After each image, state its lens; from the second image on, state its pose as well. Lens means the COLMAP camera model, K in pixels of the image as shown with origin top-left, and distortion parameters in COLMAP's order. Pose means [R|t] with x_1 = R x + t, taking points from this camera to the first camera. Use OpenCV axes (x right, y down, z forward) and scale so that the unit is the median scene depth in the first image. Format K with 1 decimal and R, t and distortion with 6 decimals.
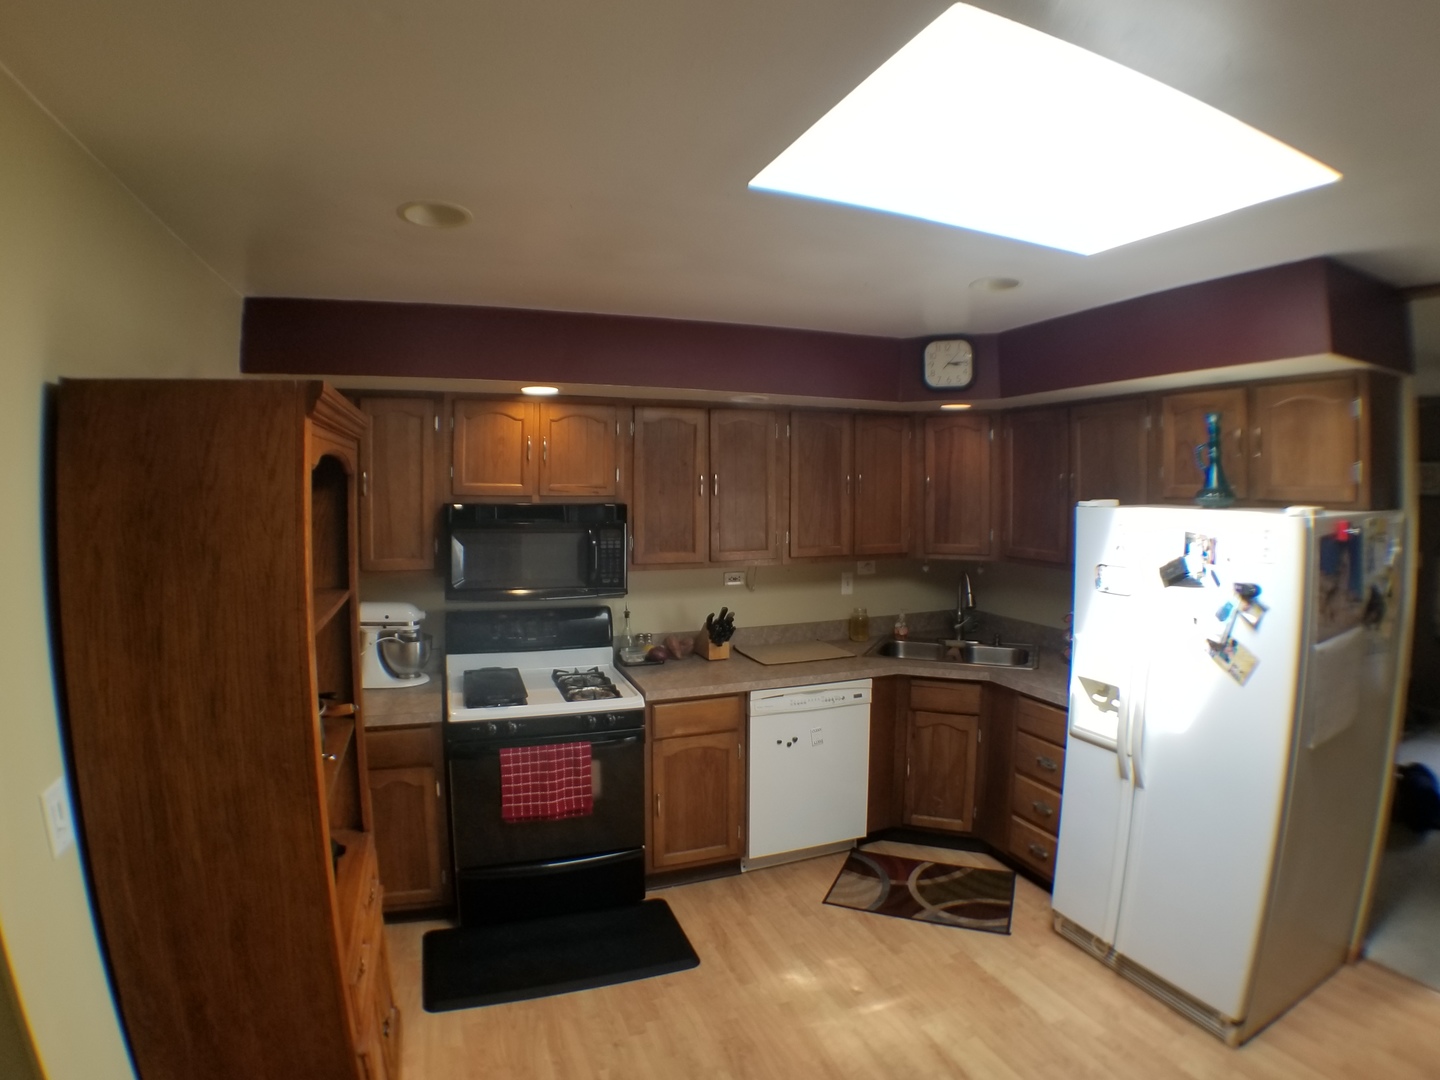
lens RADIAL K [[741.2, 0, 742.2], [0, 741.2, 496.1], [0, 0, 1]] dist [-0.173847, 0.026763]
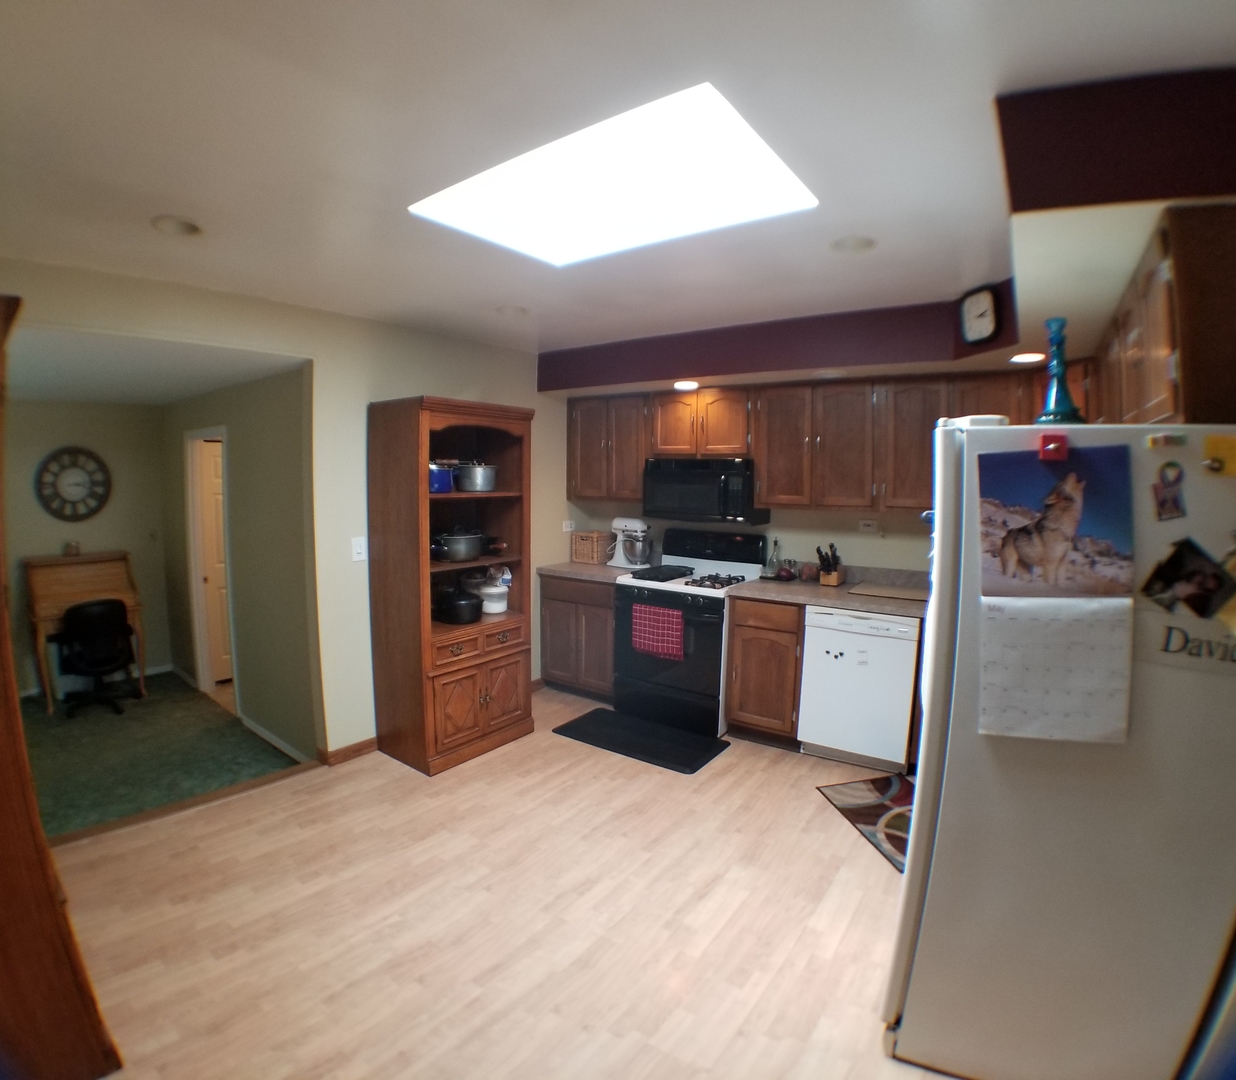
lens RADIAL K [[632.2, 0, 612.5], [0, 632.2, 506.2], [0, 0, 1]] dist [-0.183062, 0.035810]
pose [[0.525149, 0.041518, -0.849997, 0.785798], [-0.019636, 0.999134, 0.036671, 0.067766], [0.850784, -0.002567, 0.525509, 0.164747]]
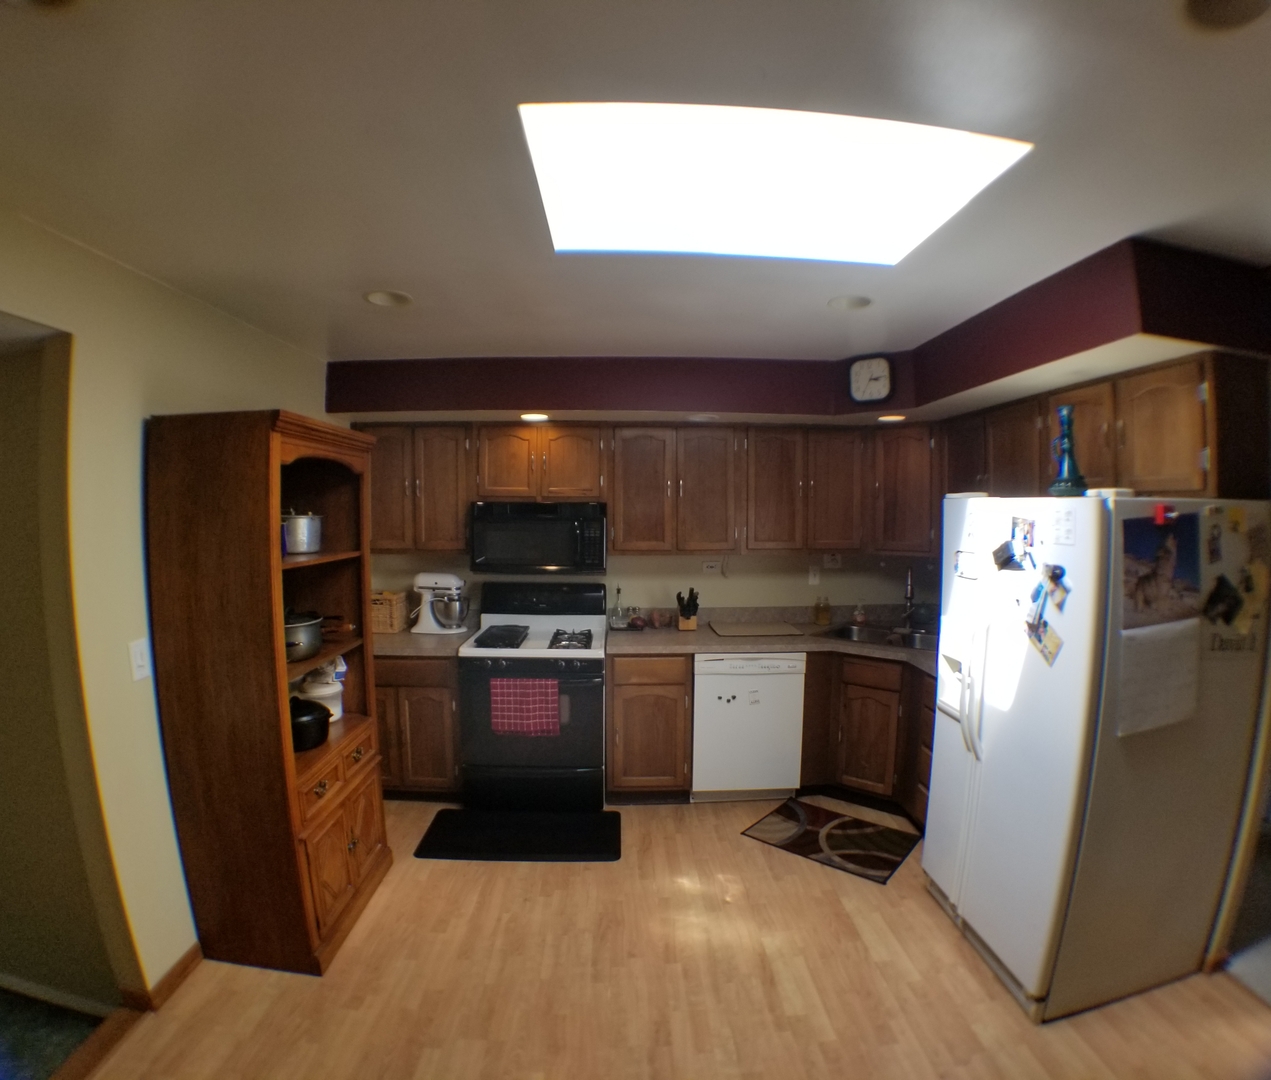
lens RADIAL K [[631.7, 0, 660.9], [0, 631.7, 535.6], [0, 0, 1]] dist [-0.177852, 0.029909]
pose [[0.947474, 0.012139, -0.319602, 0.312396], [-0.004231, 0.999668, 0.025427, 0.043332], [0.319805, -0.022739, 0.947211, -0.017574]]
